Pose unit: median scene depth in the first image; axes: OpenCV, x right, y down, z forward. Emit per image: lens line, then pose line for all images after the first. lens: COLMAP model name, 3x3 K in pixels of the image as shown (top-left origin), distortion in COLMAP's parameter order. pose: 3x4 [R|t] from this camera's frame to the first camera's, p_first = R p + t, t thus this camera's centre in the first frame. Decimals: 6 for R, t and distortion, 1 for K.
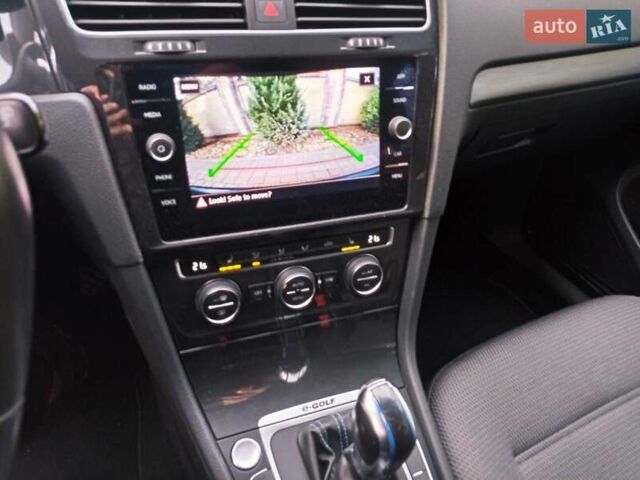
lens RADIAL K [[476.4, 0, 317.8], [0, 476.4, 243.5], [0, 0, 1]] dist [0.023747, -0.011269]
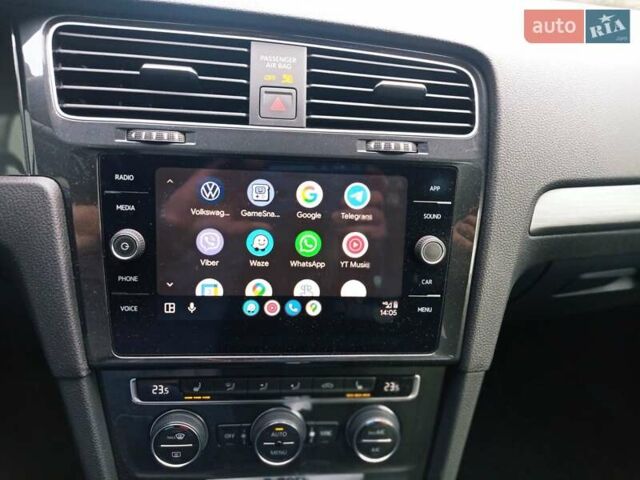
lens RADIAL K [[517.6, 0, 321.3], [0, 517.6, 236.6], [0, 0, 1]] dist [0.035141, -0.011584]
pose [[0.971974, 0.100796, -0.212382, 0.176210], [-0.145079, 0.968050, -0.204526, -0.062309], [0.184981, 0.229607, 0.955543, 0.141034]]
